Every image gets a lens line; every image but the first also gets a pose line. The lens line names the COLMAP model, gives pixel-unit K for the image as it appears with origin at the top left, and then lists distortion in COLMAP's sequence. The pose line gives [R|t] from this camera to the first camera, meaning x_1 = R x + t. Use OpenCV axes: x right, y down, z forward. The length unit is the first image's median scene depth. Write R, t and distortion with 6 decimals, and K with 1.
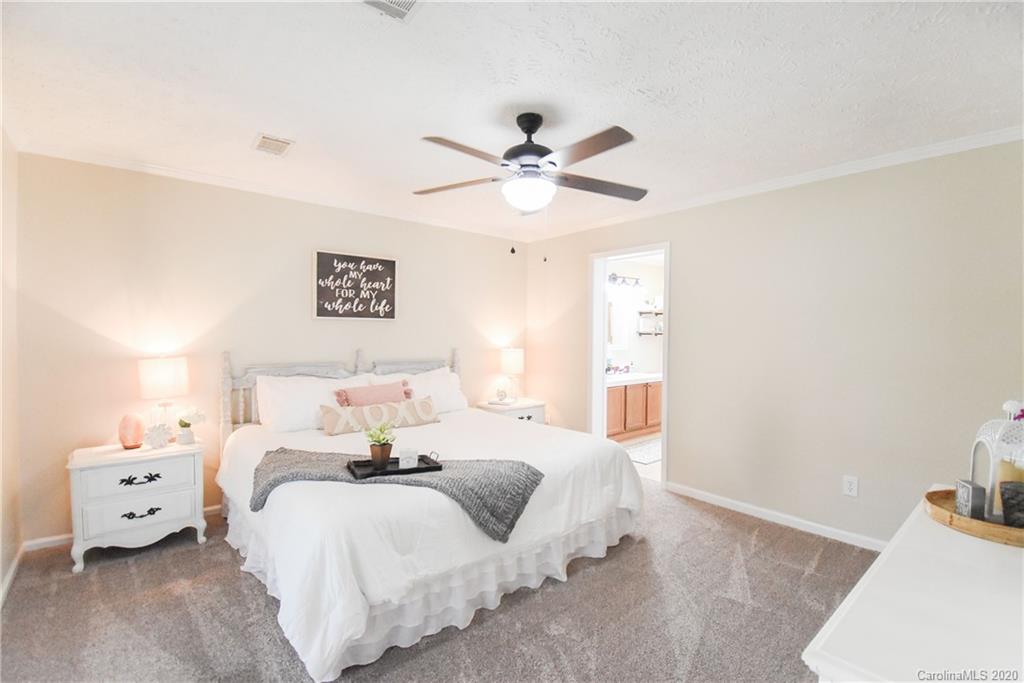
lens RADIAL K [[441.3, 0, 512.0], [0, 441.3, 341.5], [0, 0, 1]] dist [-0.000610, -0.000423]
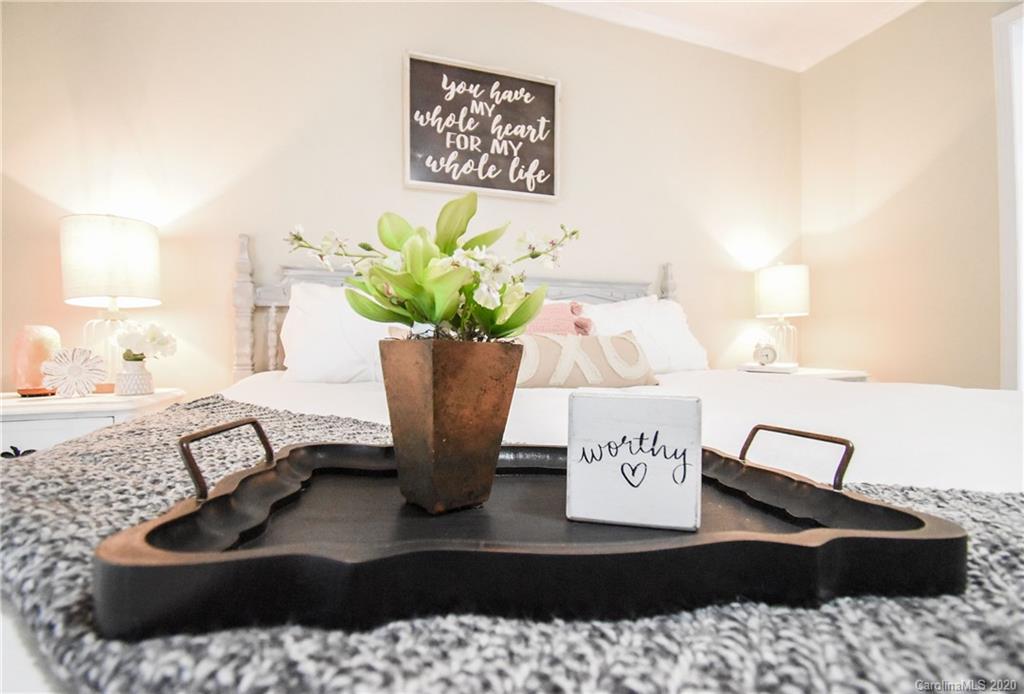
lens RADIAL K [[467.9, 0, 512.0], [0, 467.9, 347.0], [0, 0, 1]] dist [0.018841, -0.000037]
pose [[0.937260, -0.004667, -0.348600, -0.125483], [0.005468, 0.999984, 0.001314, 0.131655], [0.348588, -0.003138, 0.937271, 0.480621]]
